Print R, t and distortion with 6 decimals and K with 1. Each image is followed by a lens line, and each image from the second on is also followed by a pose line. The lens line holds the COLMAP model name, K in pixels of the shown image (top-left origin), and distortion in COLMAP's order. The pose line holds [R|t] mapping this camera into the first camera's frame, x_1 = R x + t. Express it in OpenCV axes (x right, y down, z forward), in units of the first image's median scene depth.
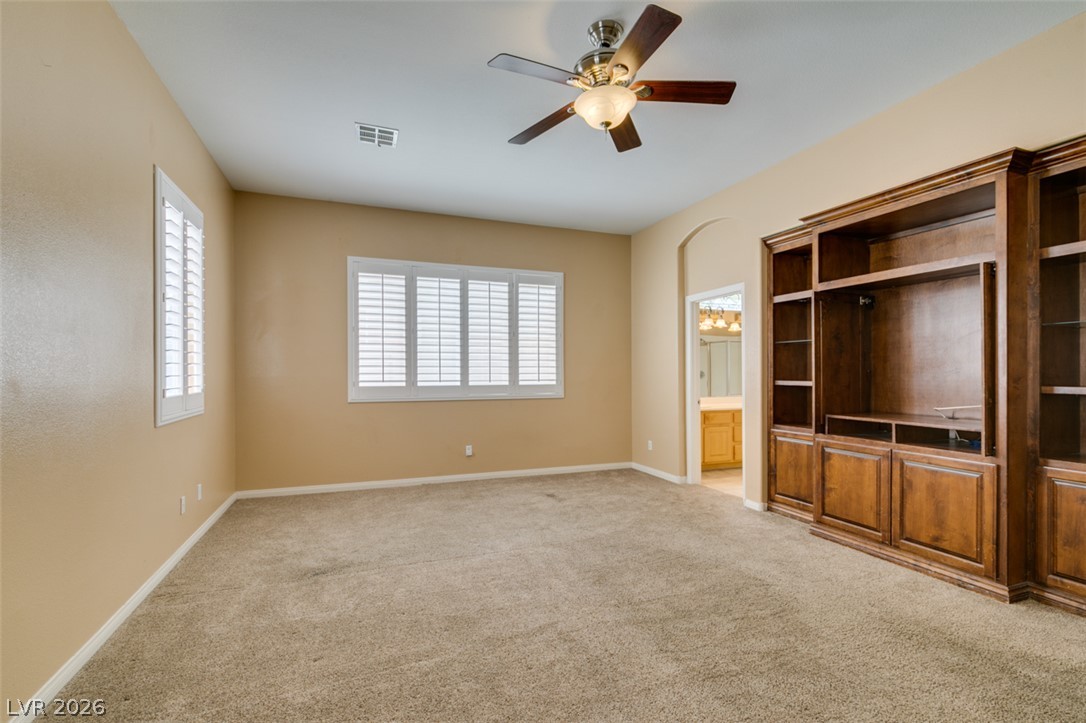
lens RADIAL K [[490.7, 0, 541.0], [0, 490.7, 365.3], [0, 0, 1]] dist [-0.003289, -0.000711]
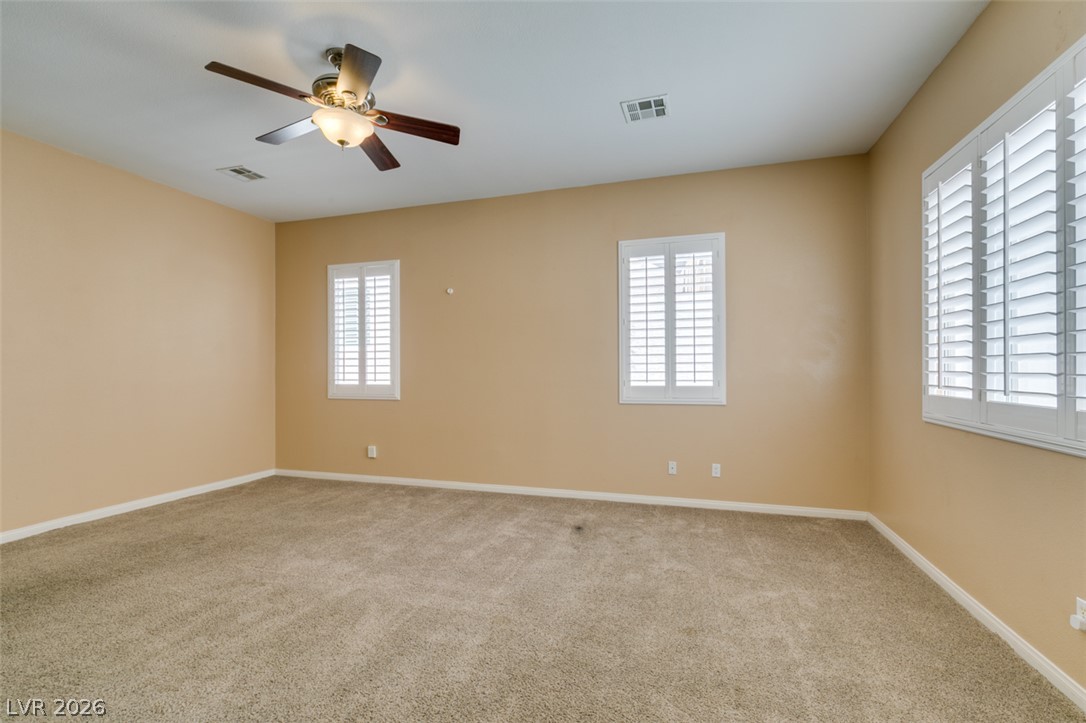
lens RADIAL K [[489.9, 0, 545.3], [0, 489.9, 362.2], [0, 0, 1]] dist [0.000826, -0.000129]
pose [[-0.623124, -0.017750, -0.781922, 0.345995], [0.008519, 0.999529, -0.029479, 0.020807], [0.782077, -0.025030, -0.622679, 1.015134]]
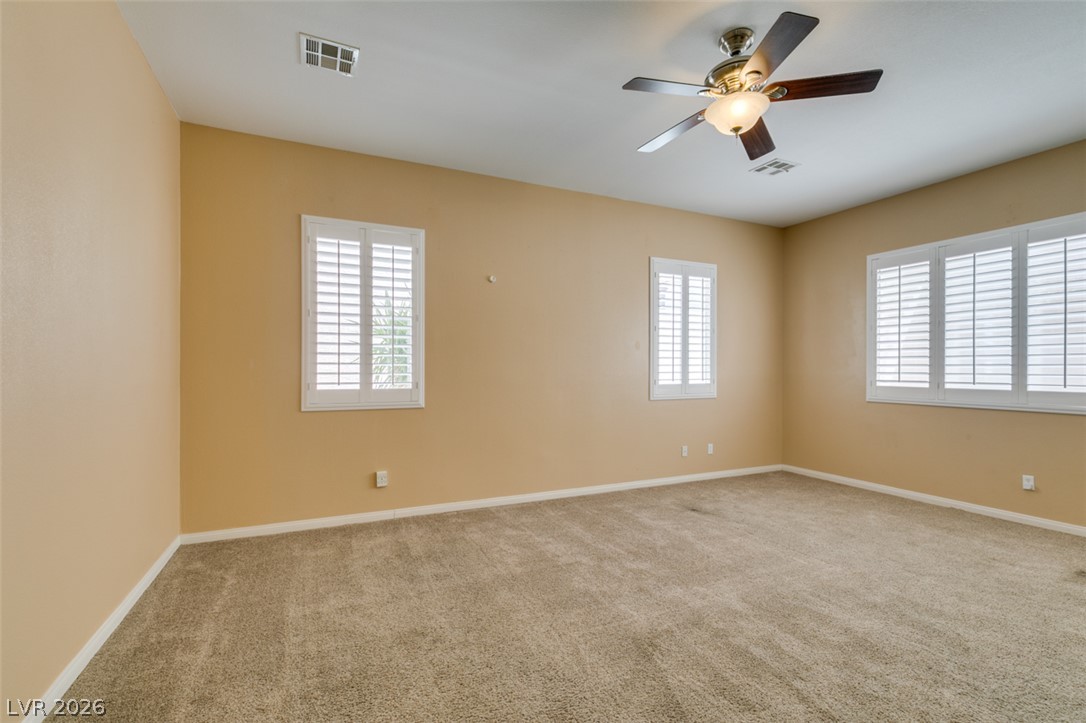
lens RADIAL K [[489.9, 0, 545.3], [0, 489.9, 362.2], [0, 0, 1]] dist [0.000826, -0.000129]
pose [[0.074226, -0.012595, -0.997162, 0.560663], [0.006772, 0.999904, -0.012126, 0.003071], [0.997218, -0.005853, 0.074304, 0.270079]]
